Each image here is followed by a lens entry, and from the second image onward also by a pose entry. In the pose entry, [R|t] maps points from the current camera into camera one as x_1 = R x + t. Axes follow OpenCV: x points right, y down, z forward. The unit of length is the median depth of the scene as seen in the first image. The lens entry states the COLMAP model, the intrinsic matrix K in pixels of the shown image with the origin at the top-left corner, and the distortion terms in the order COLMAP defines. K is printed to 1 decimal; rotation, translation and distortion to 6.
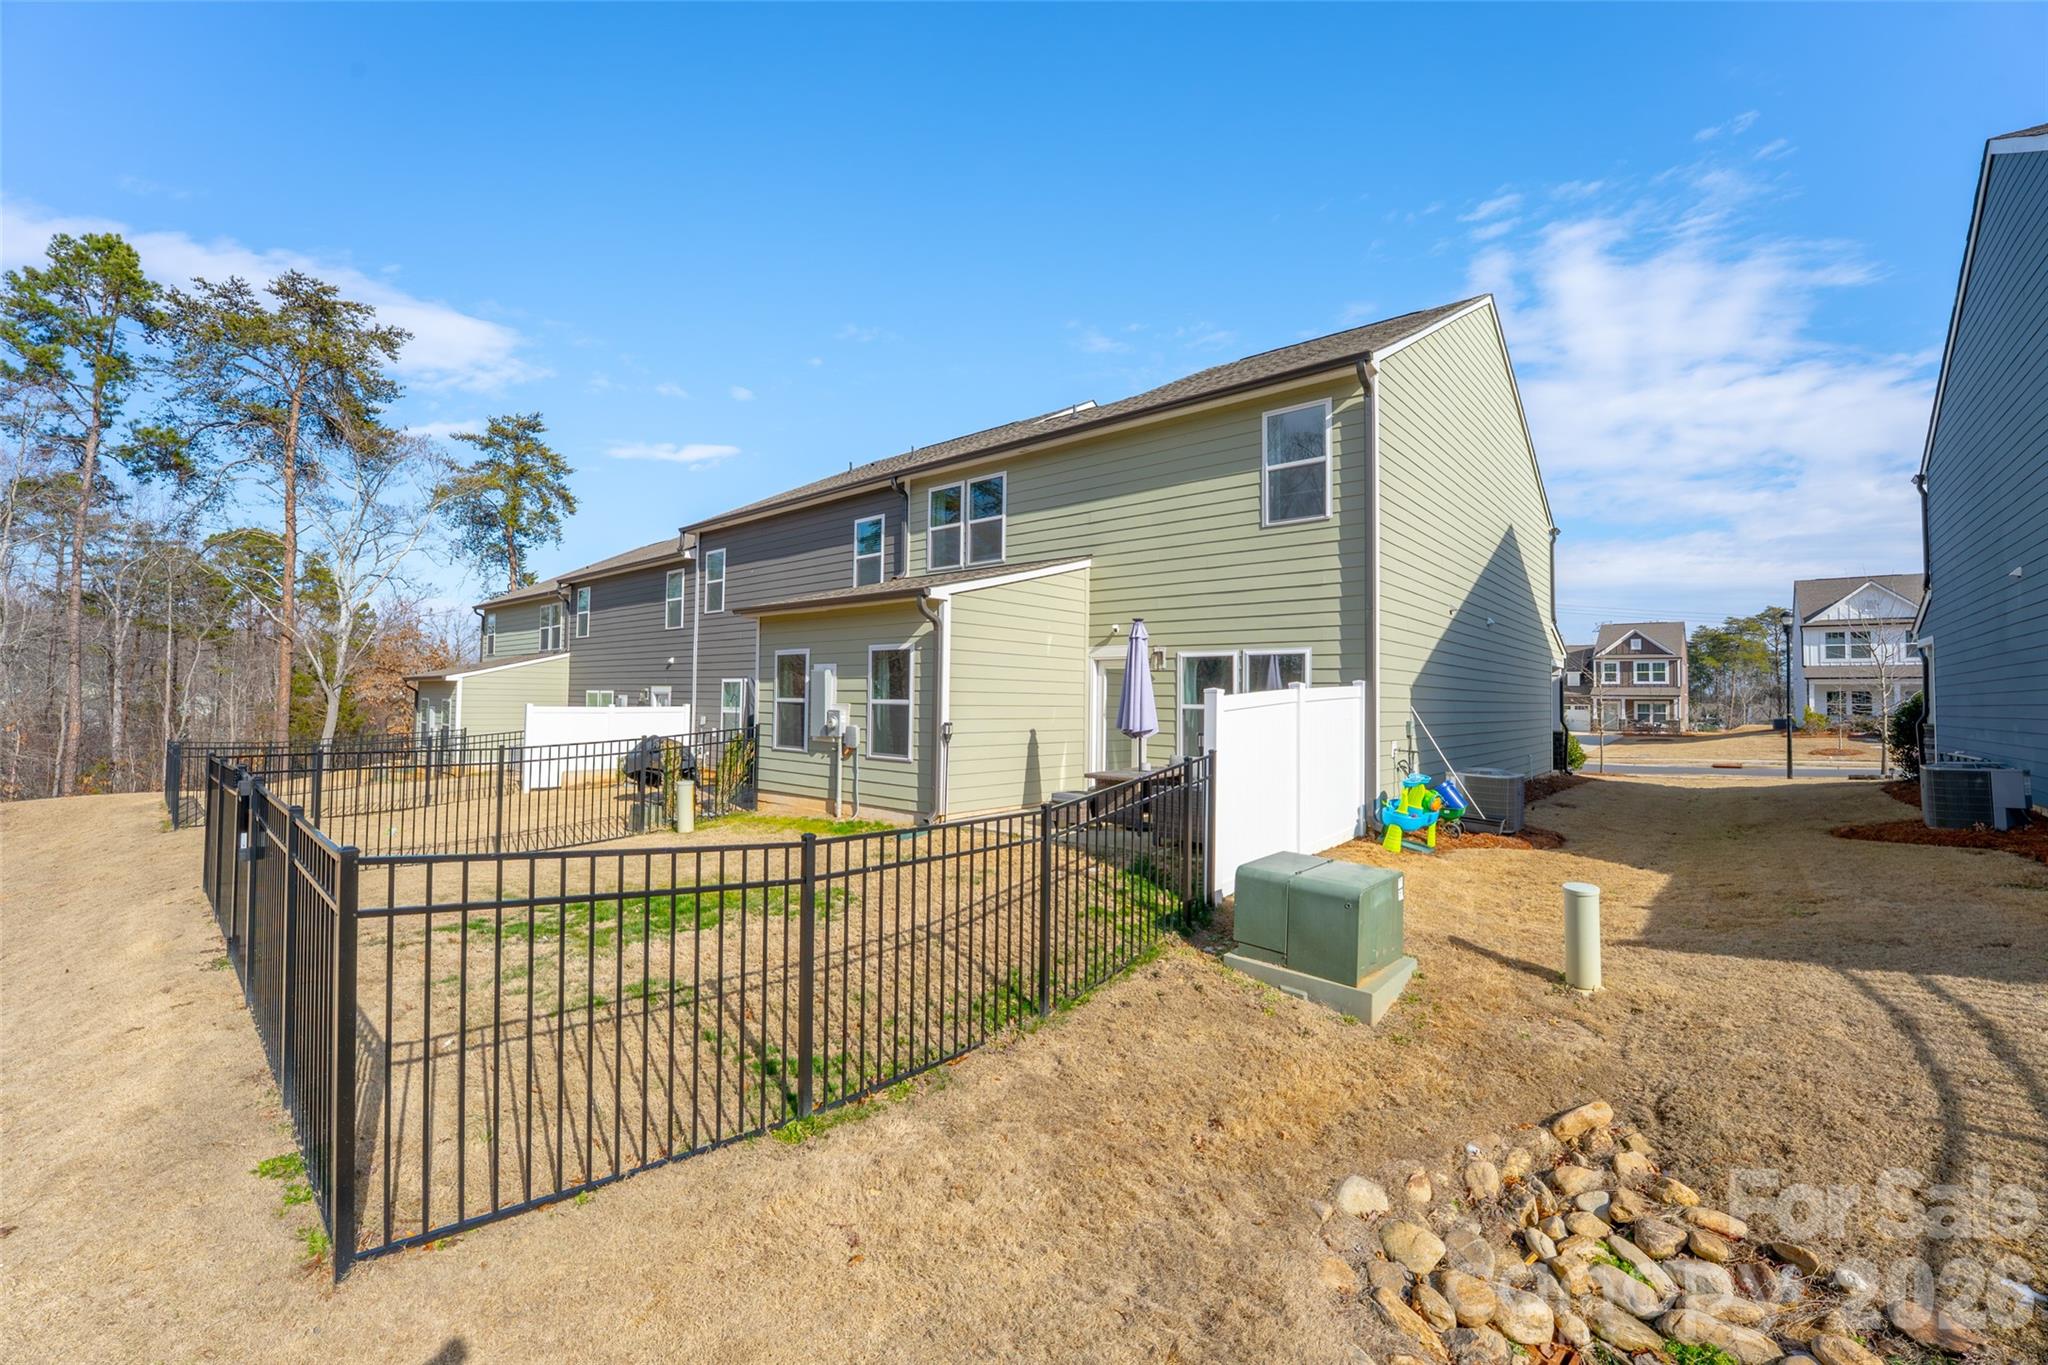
lens RADIAL K [[847.0, 0, 1017.9], [0, 847.0, 663.1], [0, 0, 1]] dist [-0.025473, 0.001070]
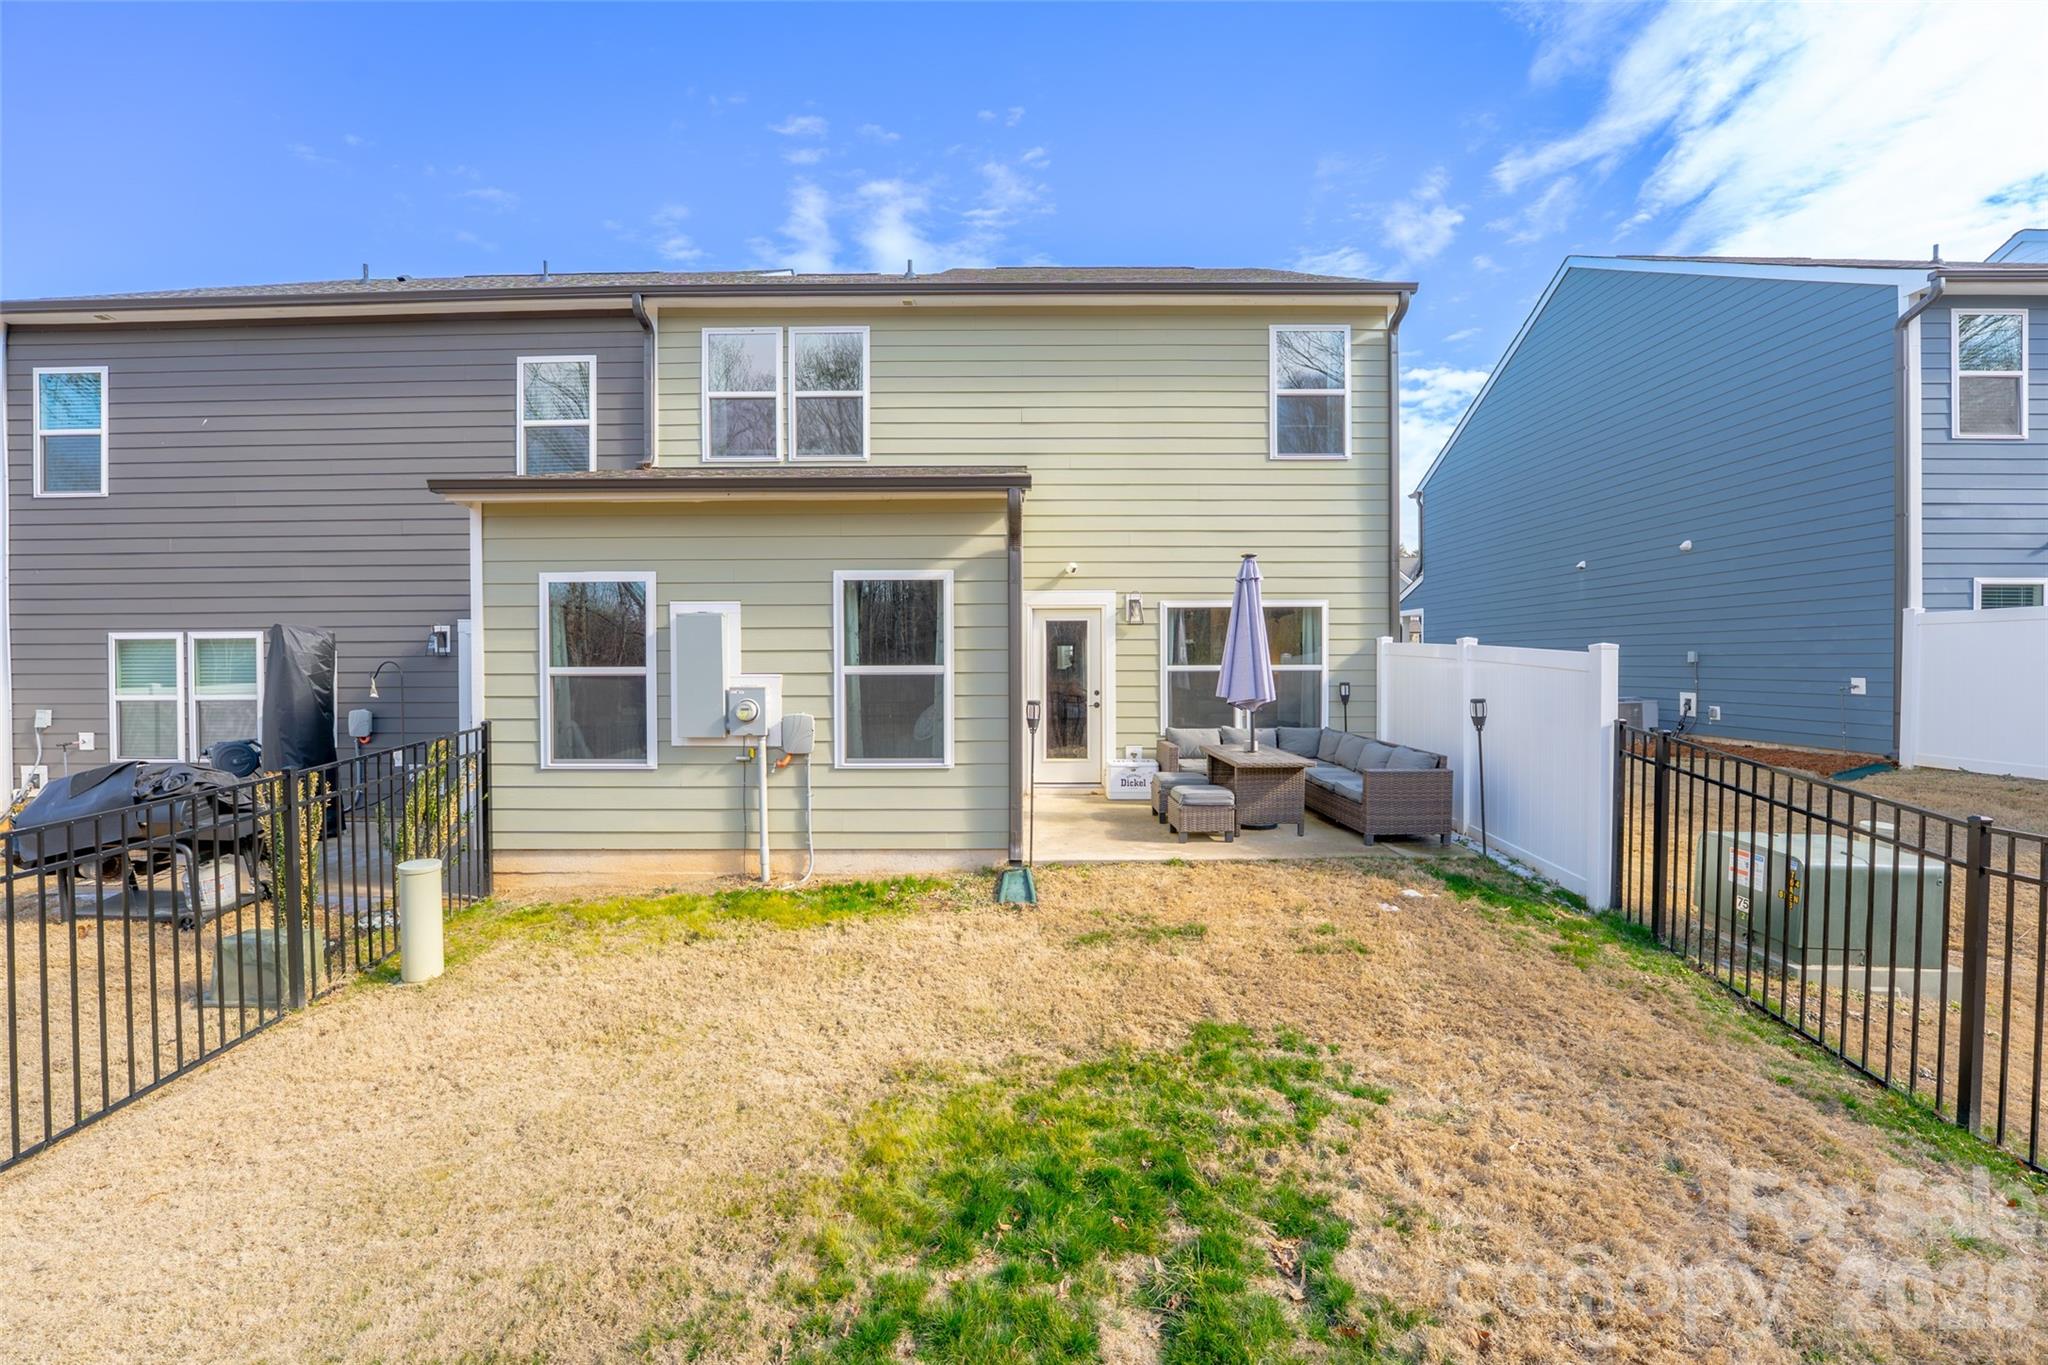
lens RADIAL K [[847.0, 0, 1019.9], [0, 847.0, 662.7], [0, 0, 1]] dist [-0.025473, 0.001070]
pose [[0.752876, -0.013789, 0.658018, -0.313662], [-0.015578, 0.999127, 0.038761, 0.011794], [-0.657978, -0.039433, 0.752004, 0.338948]]
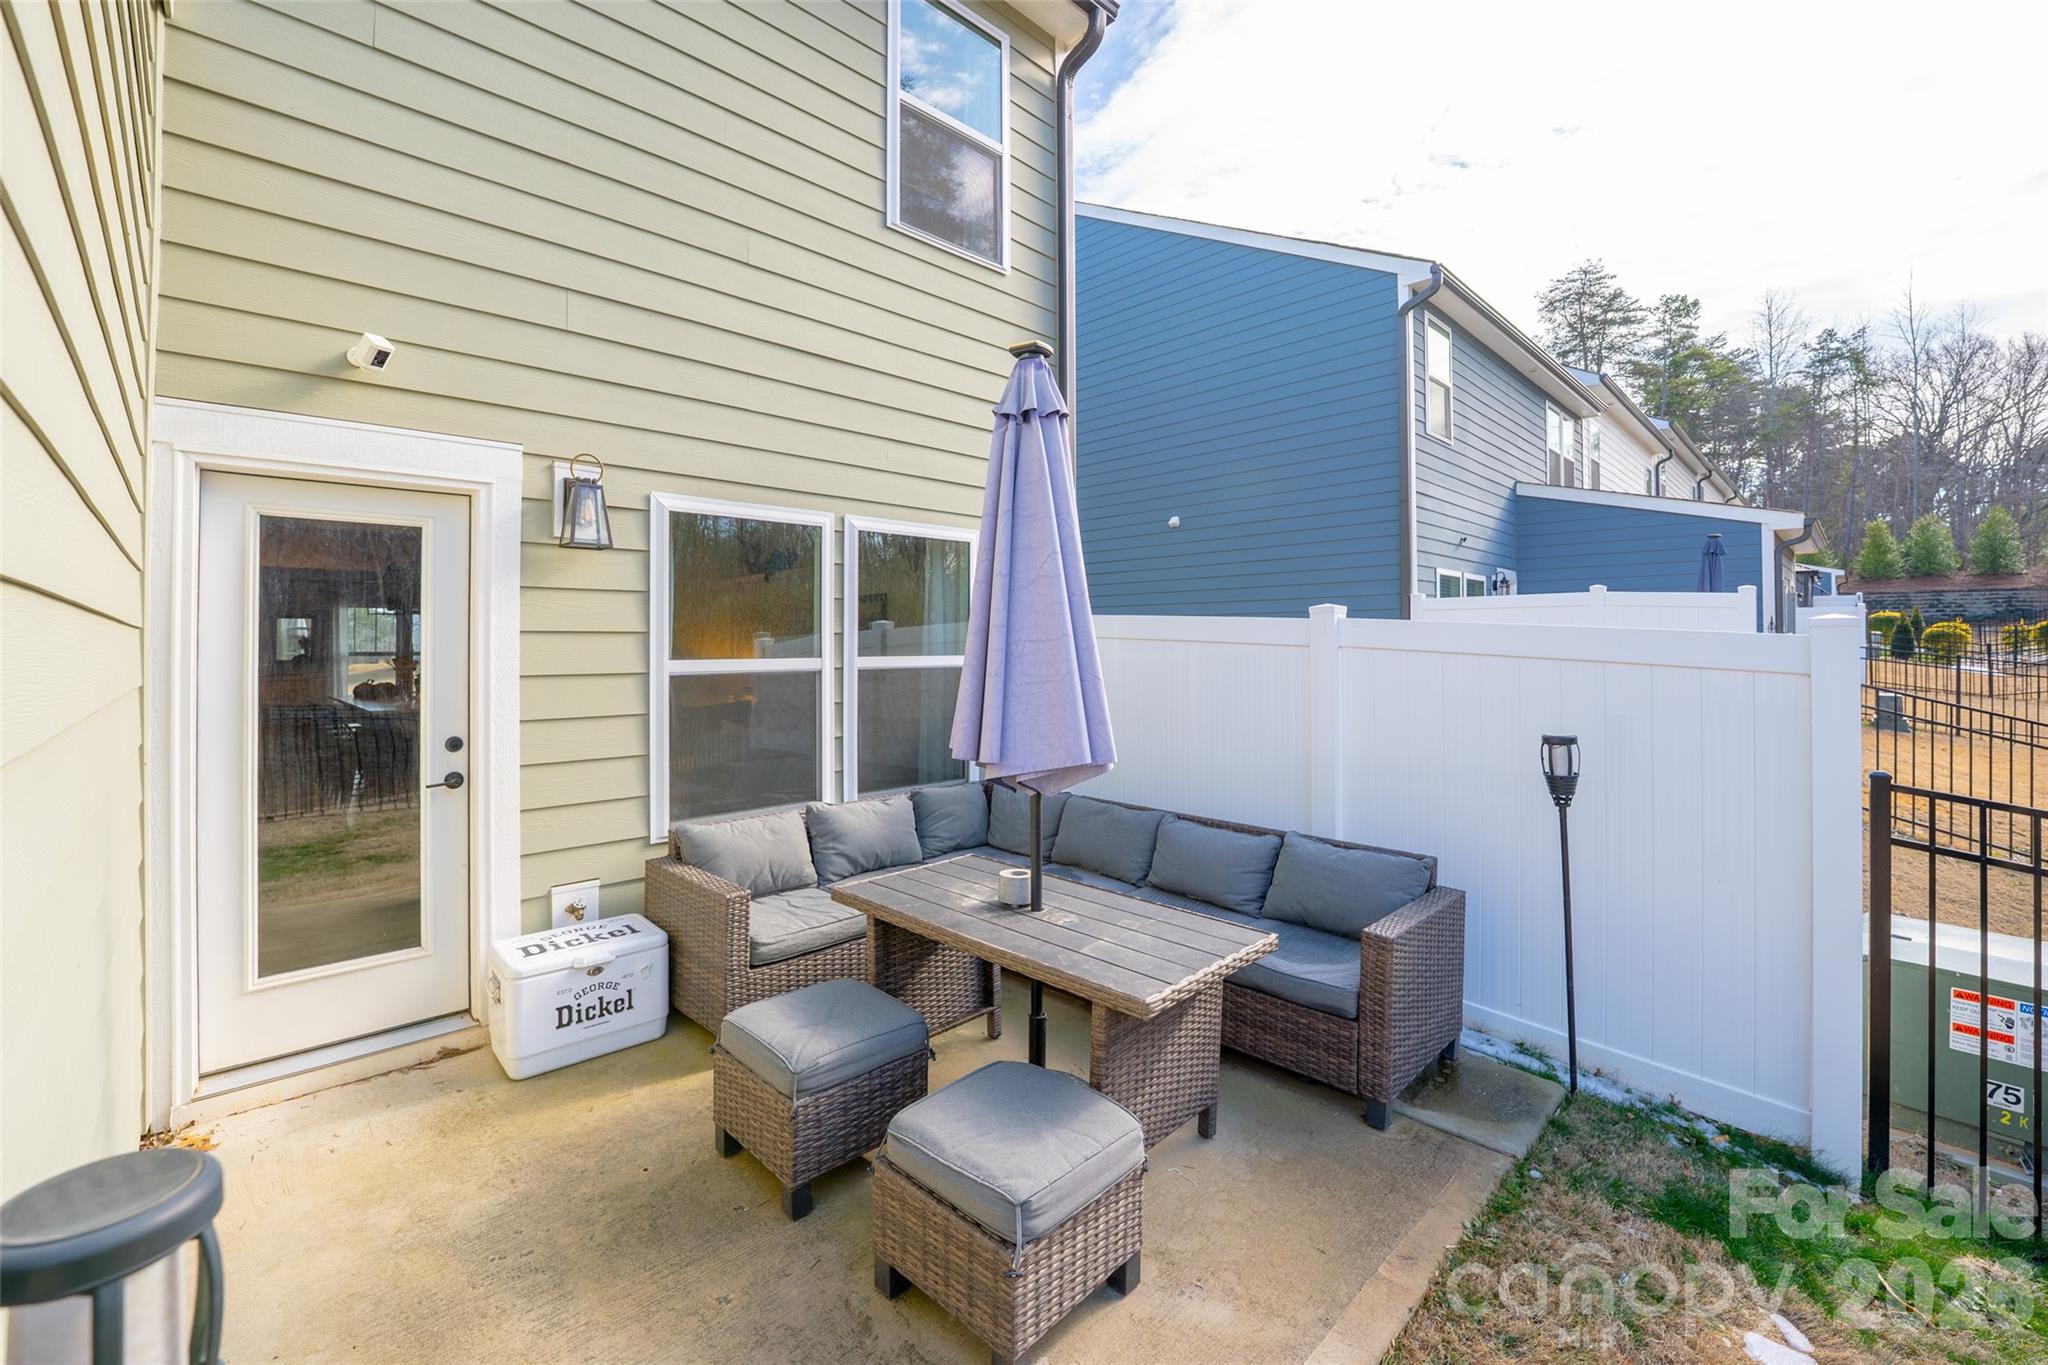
lens RADIAL K [[847.0, 0, 1018.3], [0, 847.0, 632.7], [0, 0, 1]] dist [-0.025473, 0.001070]
pose [[0.074296, 0.002555, 0.997233, -0.076913], [-0.038866, 0.999244, 0.000335, 0.023407], [-0.996479, -0.038783, 0.074339, 0.595029]]
